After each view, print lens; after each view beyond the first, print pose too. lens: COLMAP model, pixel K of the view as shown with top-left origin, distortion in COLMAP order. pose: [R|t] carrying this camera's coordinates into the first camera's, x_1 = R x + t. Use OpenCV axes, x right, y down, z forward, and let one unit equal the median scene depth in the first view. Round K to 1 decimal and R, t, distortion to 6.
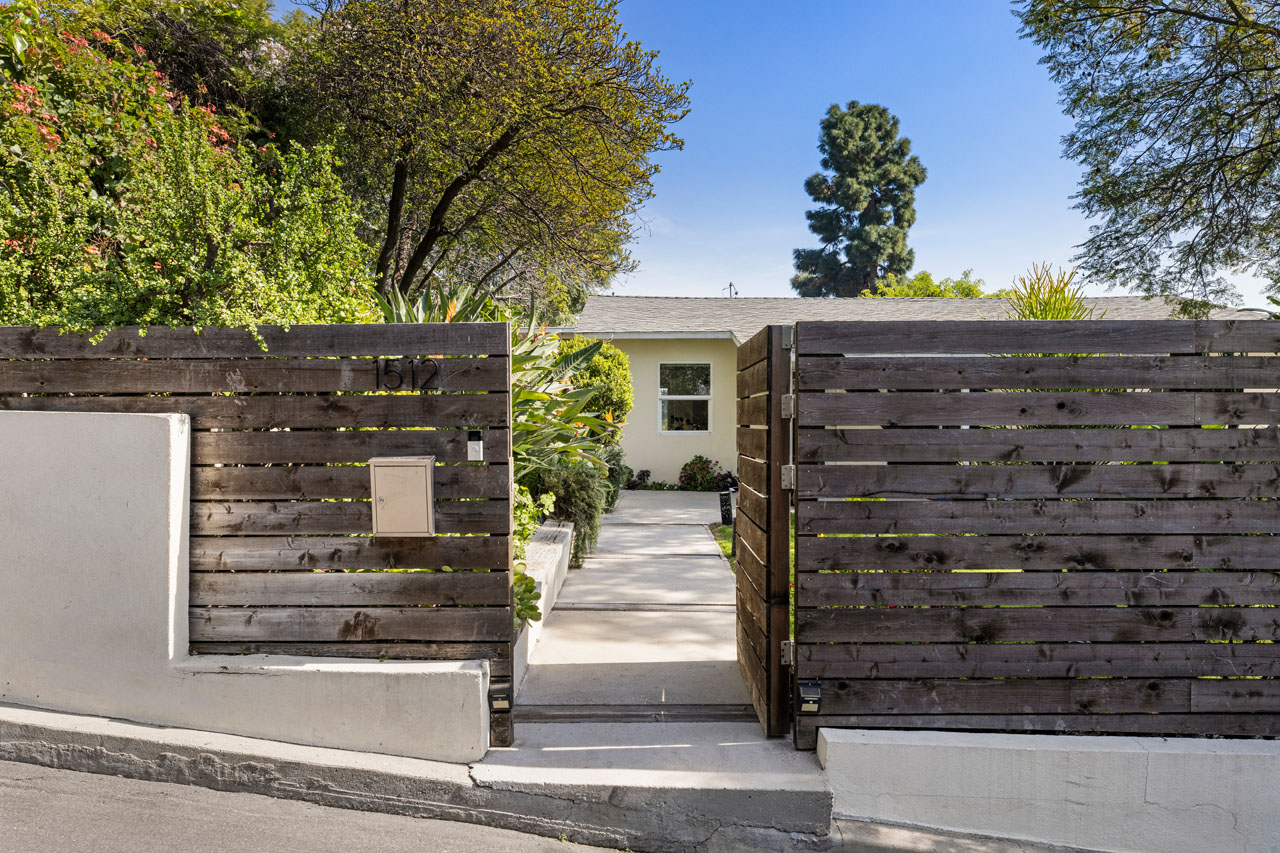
lens RADIAL K [[885.7, 0, 640.0], [0, 885.7, 426.5], [0, 0, 1]] dist [0.000562, -0.000919]
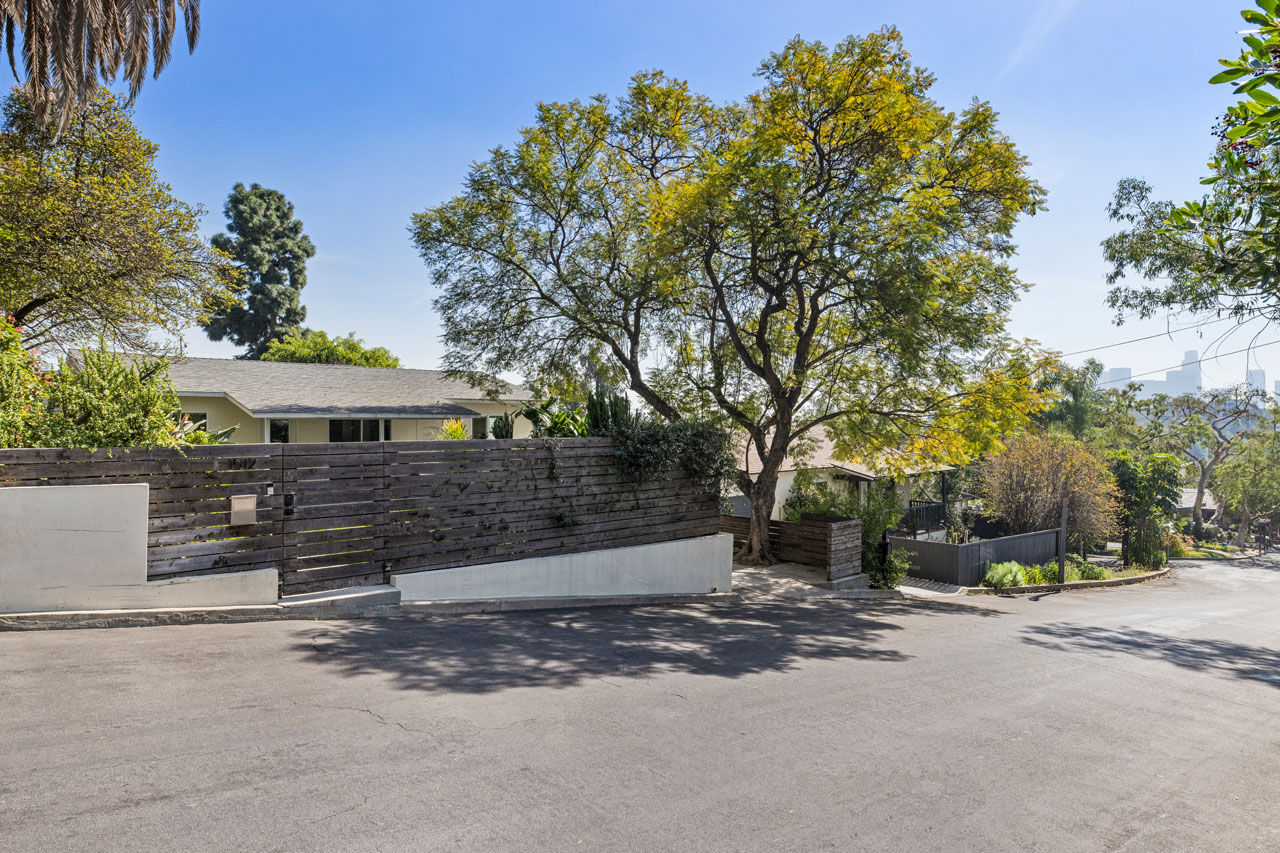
lens RADIAL K [[772.1, 0, 640.0], [0, 772.1, 426.5], [0, 0, 1]] dist [0.000286, 0.000393]
pose [[0.729756, -0.004757, 0.683691, -0.276557], [0.005777, 0.999983, 0.000793, -0.046859], [-0.683684, 0.003371, 0.729771, -0.427182]]
